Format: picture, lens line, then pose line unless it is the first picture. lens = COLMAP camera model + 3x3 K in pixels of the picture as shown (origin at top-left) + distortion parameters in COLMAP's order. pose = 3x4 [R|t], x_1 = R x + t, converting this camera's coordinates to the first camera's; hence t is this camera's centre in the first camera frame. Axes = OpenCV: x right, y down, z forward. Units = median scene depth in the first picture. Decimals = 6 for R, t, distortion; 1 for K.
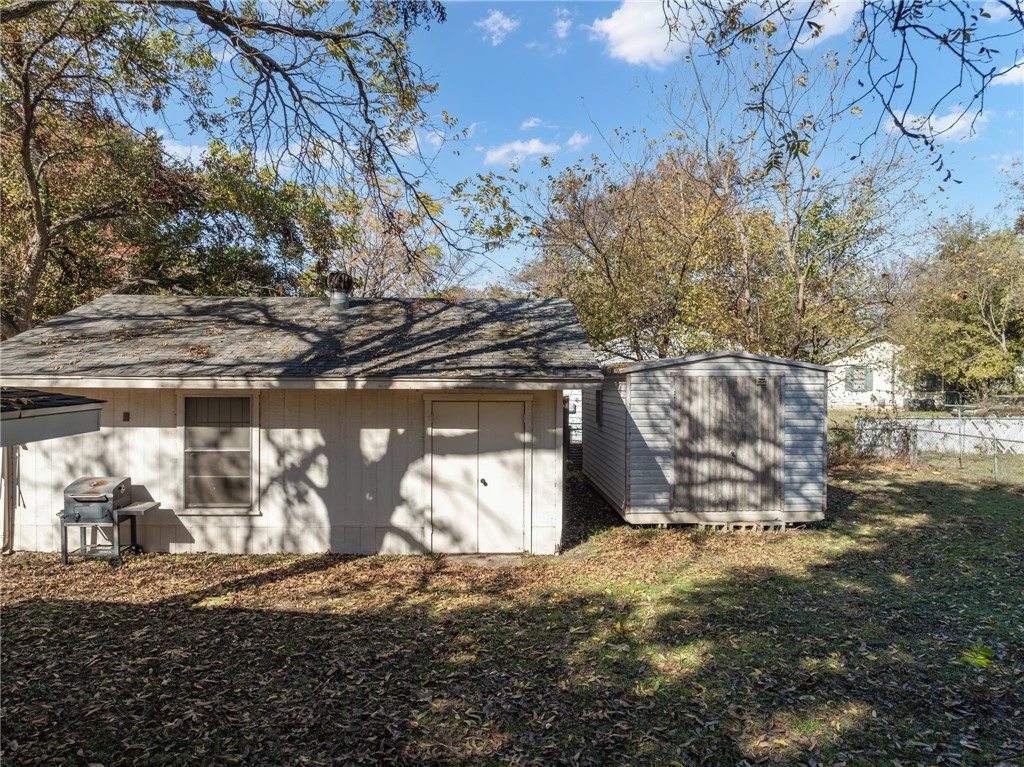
lens RADIAL K [[765.6, 0, 510.7], [0, 765.6, 382.2], [0, 0, 1]] dist [0.006874, 0.000676]
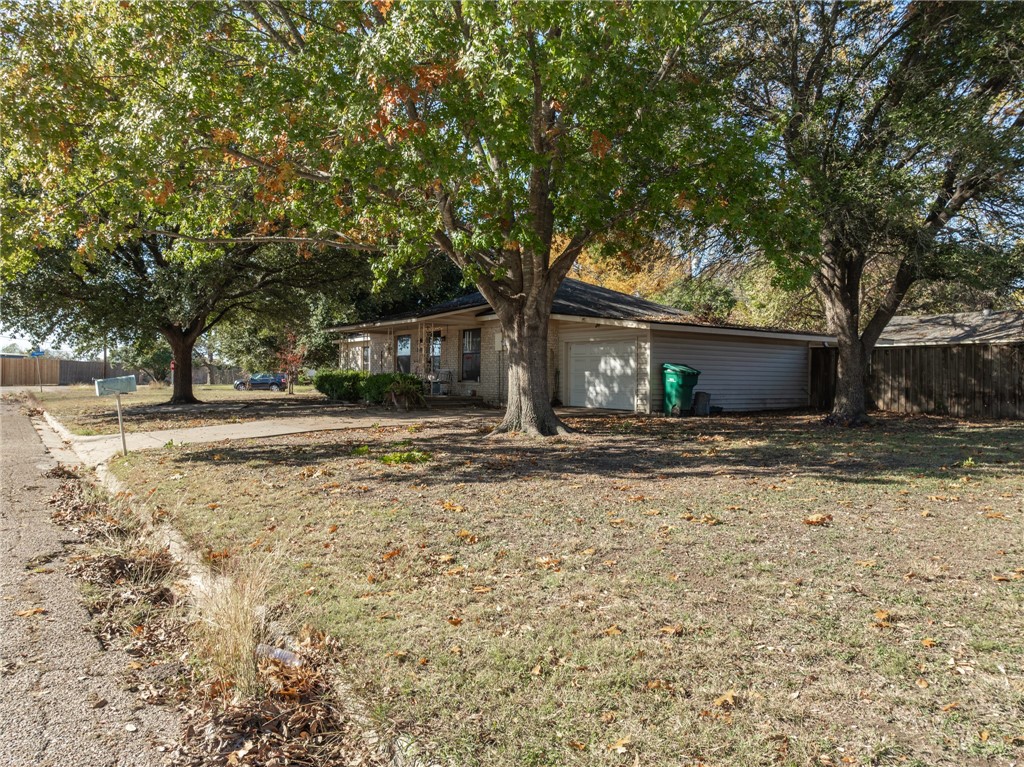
lens RADIAL K [[712.5, 0, 511.8], [0, 712.5, 381.8], [0, 0, 1]] dist [-0.000853, -0.000139]
pose [[0.582560, 0.004721, -0.812774, 1.205552], [-0.014872, 0.999878, -0.004852, 0.236613], [0.812652, 0.014914, 0.582559, -2.511299]]
